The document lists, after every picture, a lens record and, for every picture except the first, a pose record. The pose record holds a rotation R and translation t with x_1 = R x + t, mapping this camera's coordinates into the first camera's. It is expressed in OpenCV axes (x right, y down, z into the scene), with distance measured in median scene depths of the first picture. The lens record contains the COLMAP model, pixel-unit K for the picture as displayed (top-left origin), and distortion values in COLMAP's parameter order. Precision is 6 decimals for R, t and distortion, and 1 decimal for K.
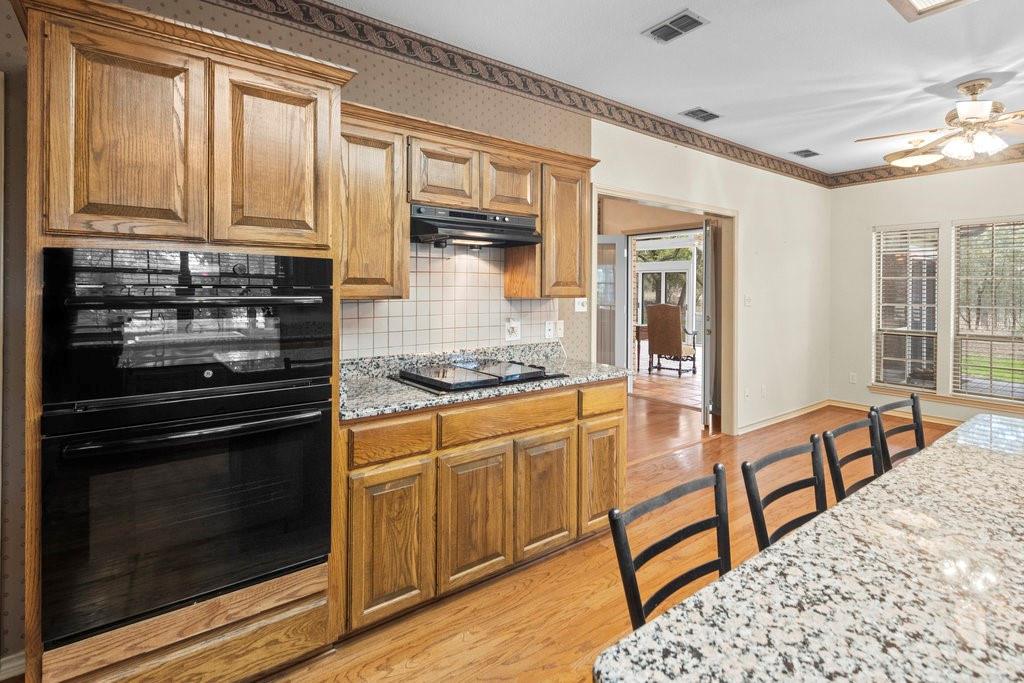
lens RADIAL K [[497.6, 0, 519.7], [0, 497.6, 289.9], [0, 0, 1]] dist [0.008607, -0.005279]
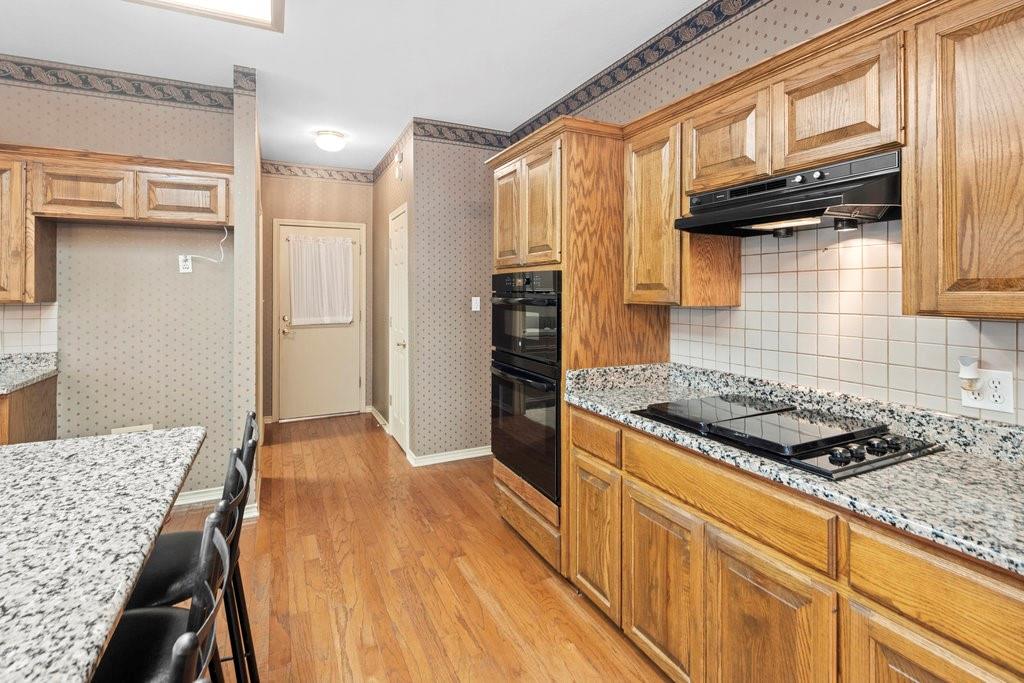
lens RADIAL K [[497.6, 0, 523.2], [0, 497.6, 285.9], [0, 0, 1]] dist [0.008607, -0.005279]
pose [[-0.190525, -0.015315, -0.981563, 0.720162], [-0.008027, 0.999869, -0.014042, -0.002846], [0.981650, 0.005204, -0.190623, 0.924433]]
